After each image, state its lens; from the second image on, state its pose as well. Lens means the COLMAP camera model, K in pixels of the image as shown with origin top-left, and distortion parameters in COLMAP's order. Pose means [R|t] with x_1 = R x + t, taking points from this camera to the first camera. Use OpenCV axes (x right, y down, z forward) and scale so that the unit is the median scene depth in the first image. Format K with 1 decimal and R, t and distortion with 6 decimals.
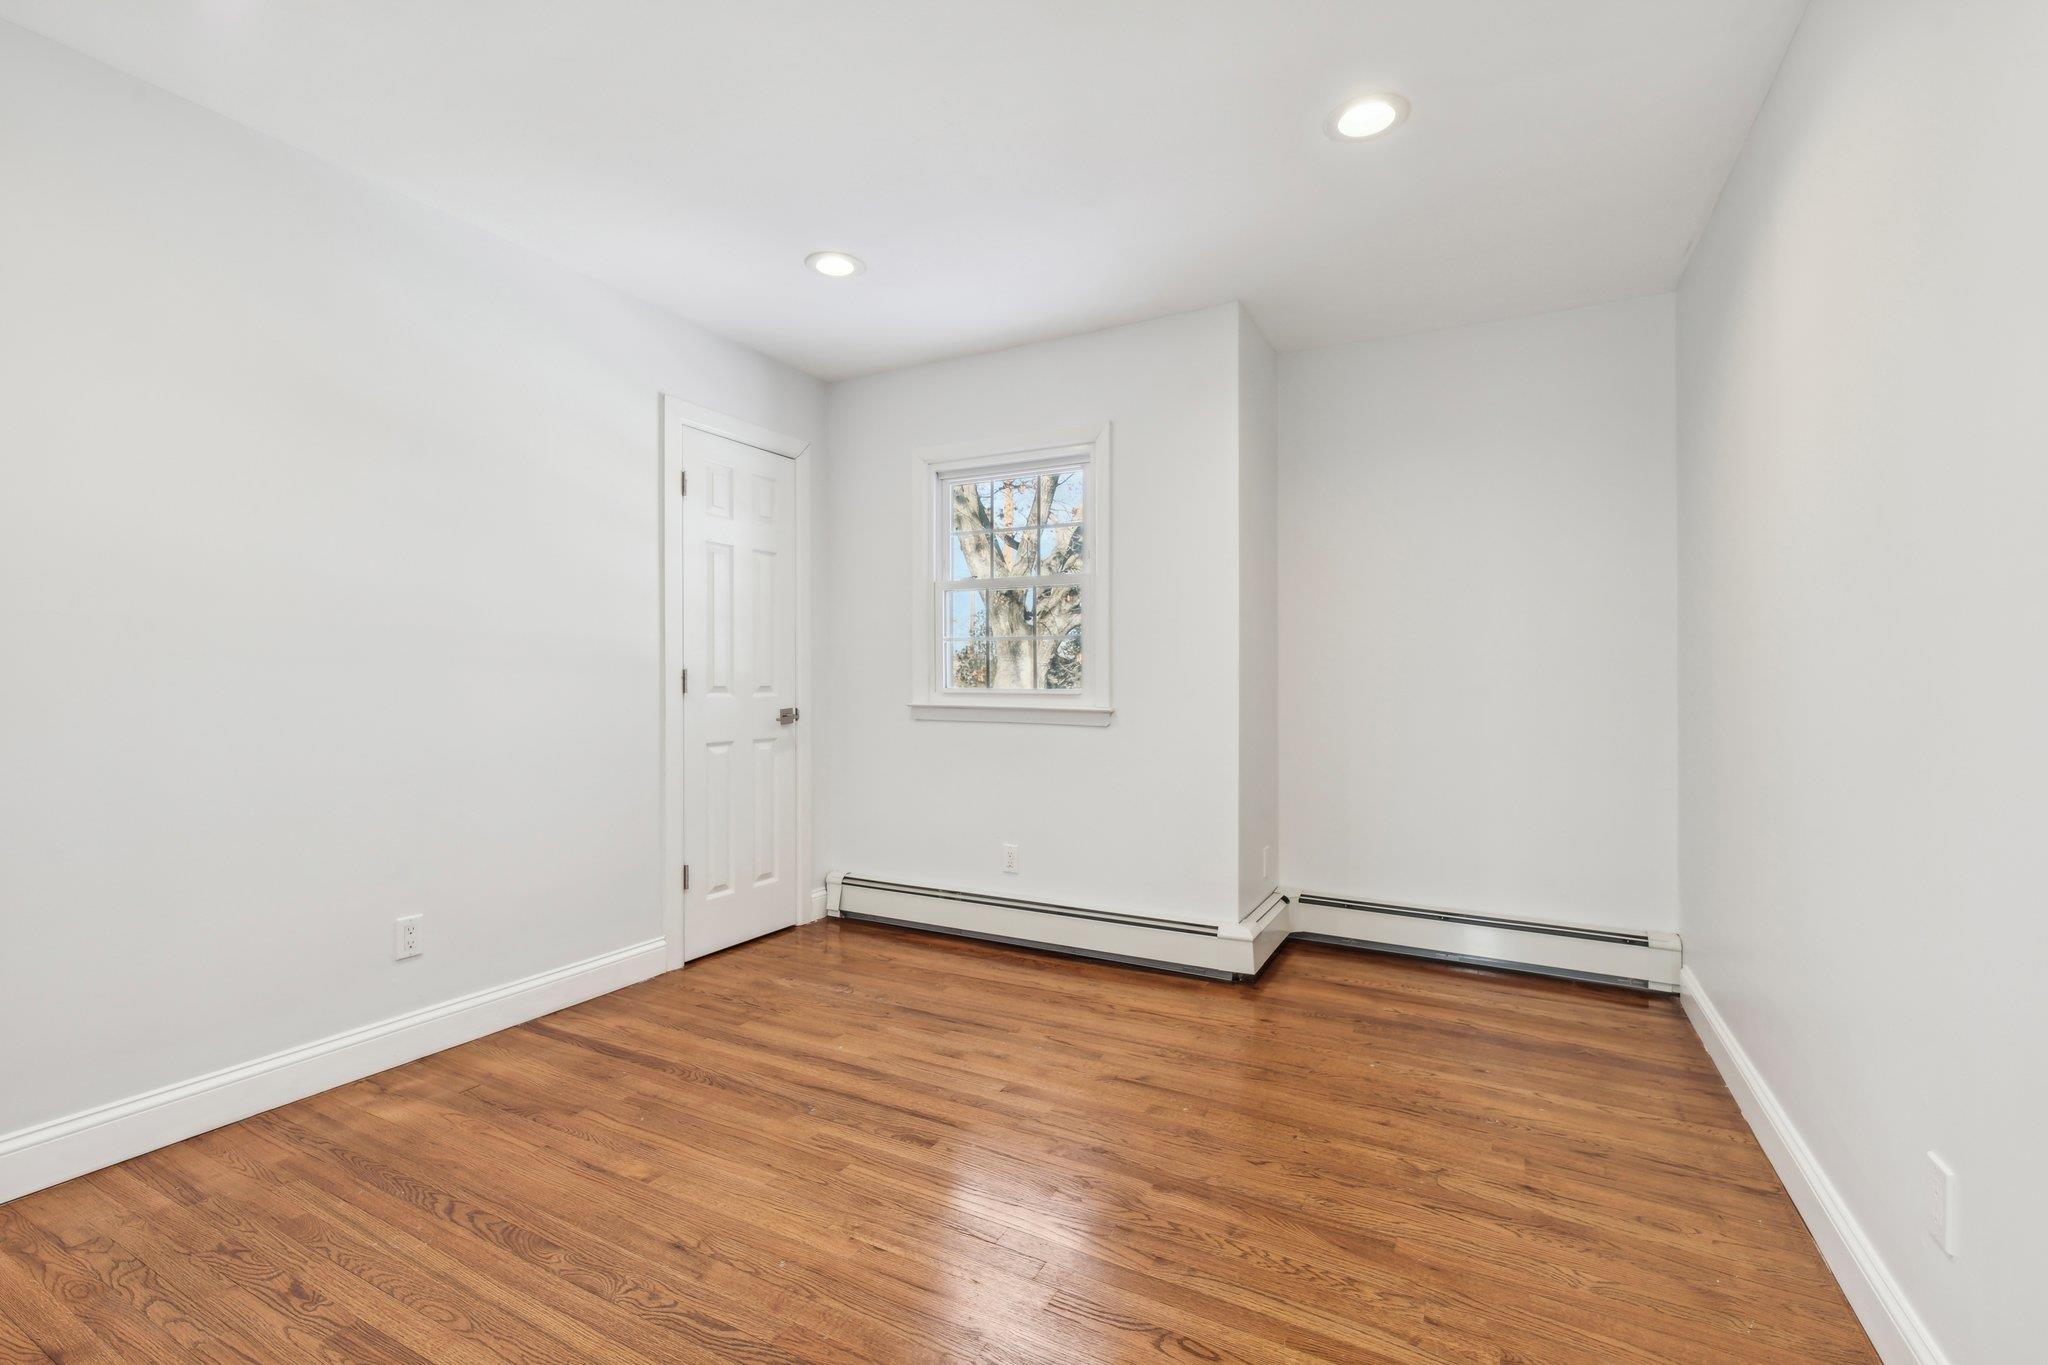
lens RADIAL K [[921.8, 0, 1011.9], [0, 921.8, 663.7], [0, 0, 1]] dist [-0.001192, -0.000319]
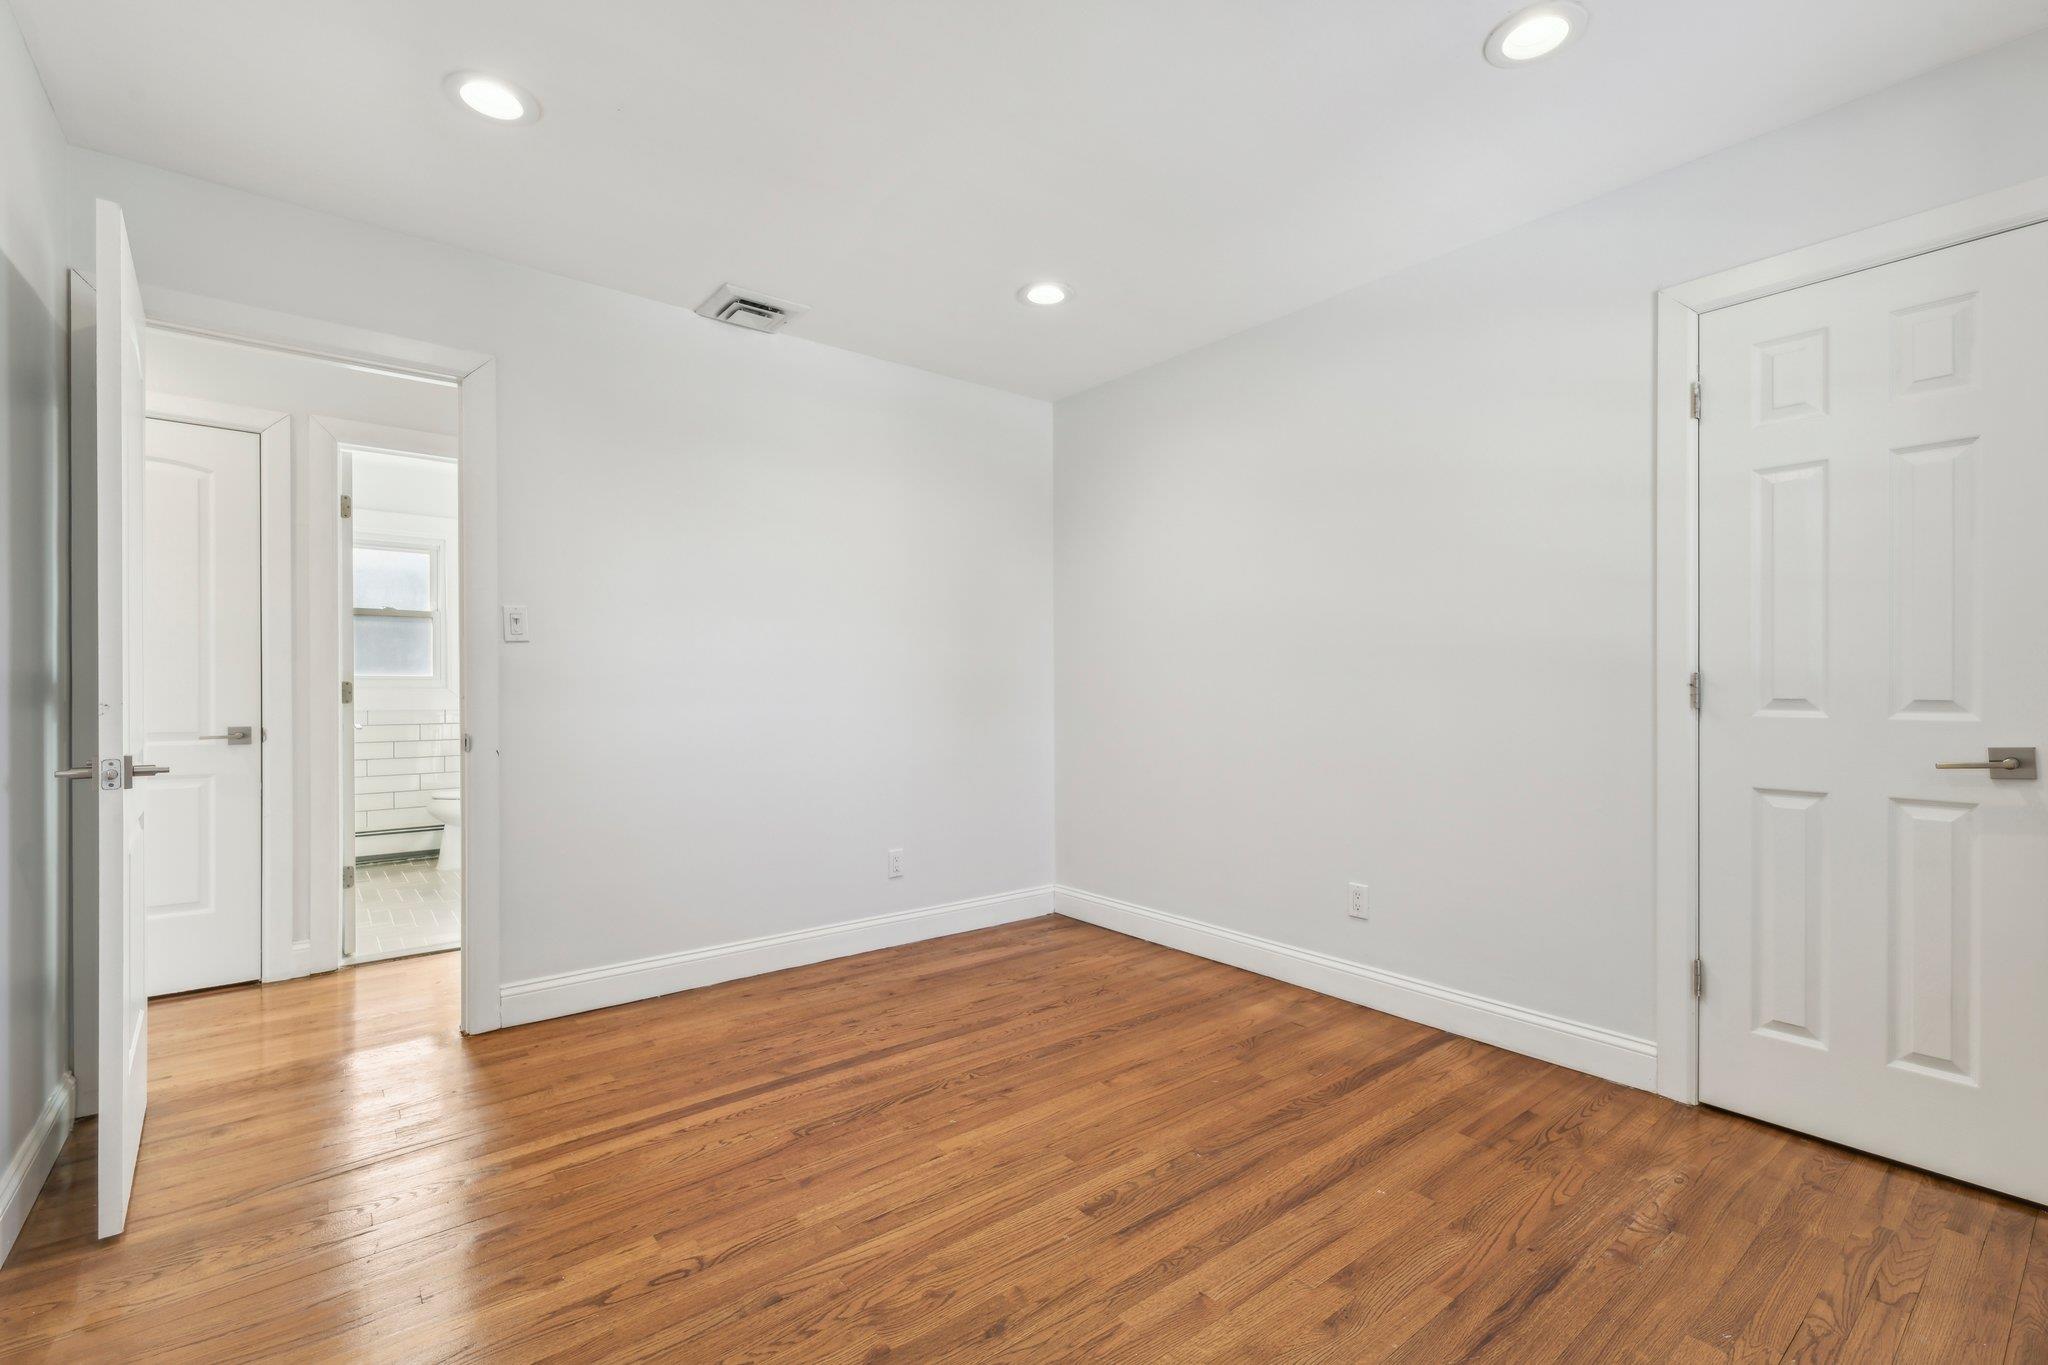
lens RADIAL K [[915.1, 0, 1024.0], [0, 915.1, 682.5], [0, 0, 1]] dist [0.000085, 0.000079]
pose [[-0.399560, -0.003471, -0.916701, 0.616095], [0.014971, 0.999835, -0.010311, 0.017659], [0.916585, -0.017844, -0.399442, 1.080162]]
